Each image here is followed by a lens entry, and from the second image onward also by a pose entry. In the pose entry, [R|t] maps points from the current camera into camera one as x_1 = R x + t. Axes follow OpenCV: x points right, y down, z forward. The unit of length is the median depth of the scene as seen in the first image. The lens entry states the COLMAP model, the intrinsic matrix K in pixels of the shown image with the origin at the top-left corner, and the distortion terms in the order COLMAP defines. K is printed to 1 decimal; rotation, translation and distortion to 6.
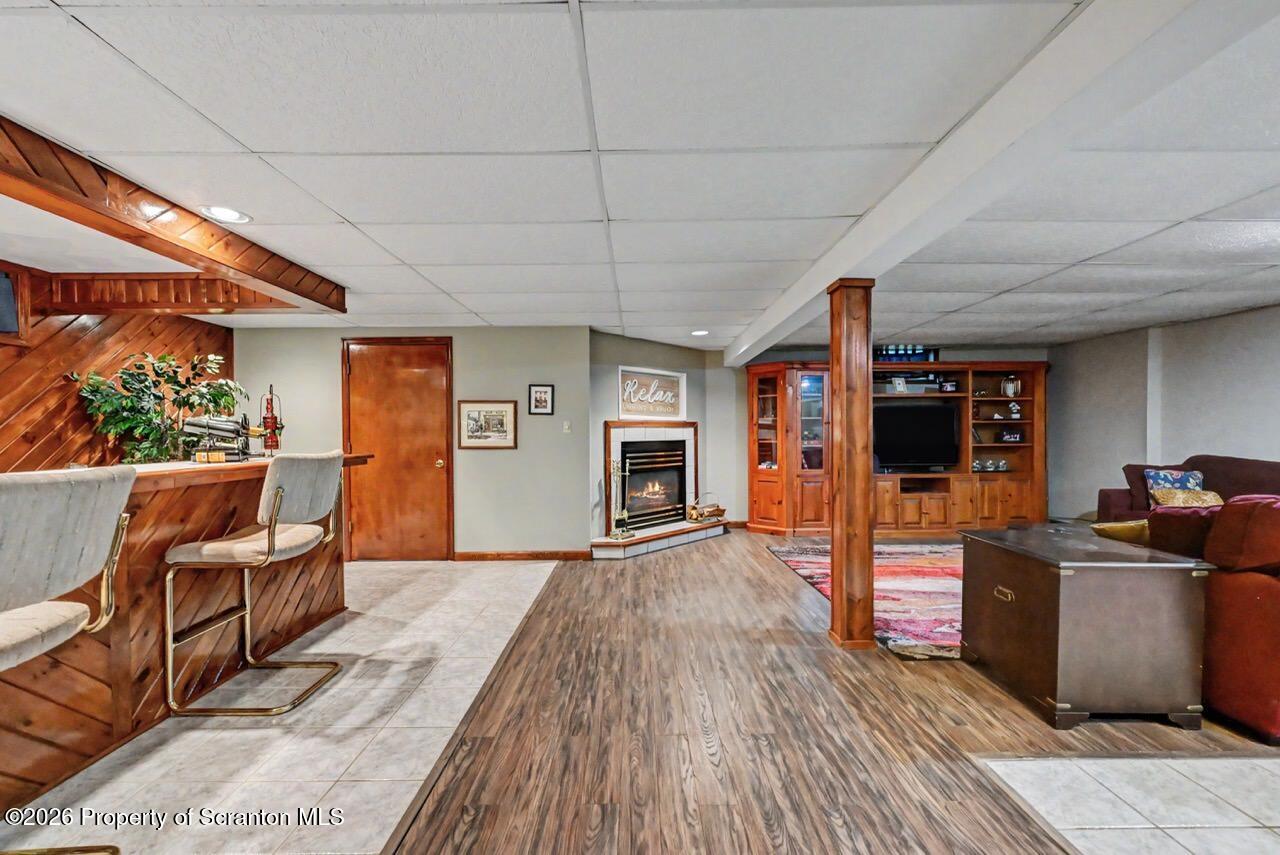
lens RADIAL K [[509.1, 0, 638.3], [0, 509.1, 433.9], [0, 0, 1]] dist [0.001832, 0.000171]
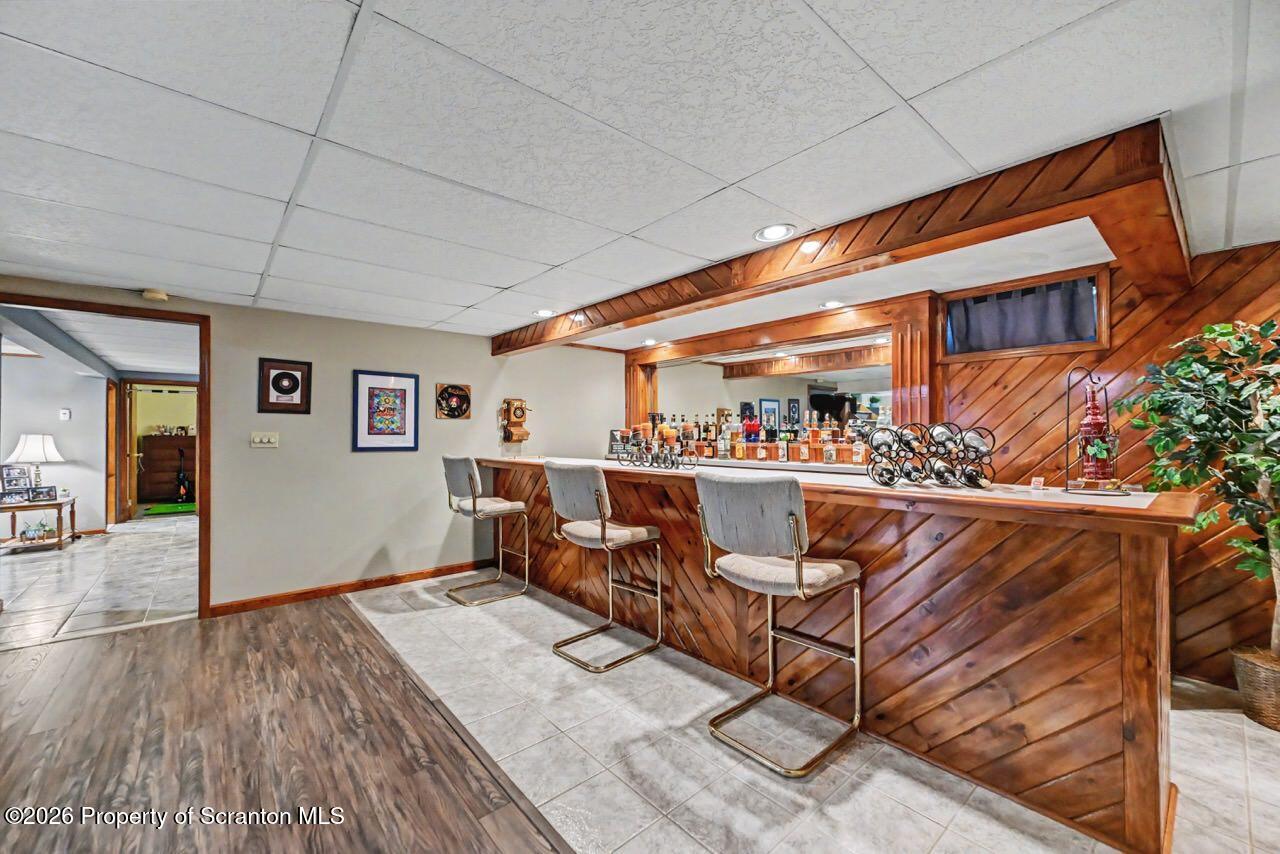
lens RADIAL K [[509.1, 0, 647.3], [0, 509.1, 432.6], [0, 0, 1]] dist [0.001832, 0.000171]
pose [[-0.754289, 0.010454, -0.656459, 0.049749], [0.008210, 0.999945, 0.006490, -0.046474], [0.656491, -0.000494, -0.754334, 1.629490]]
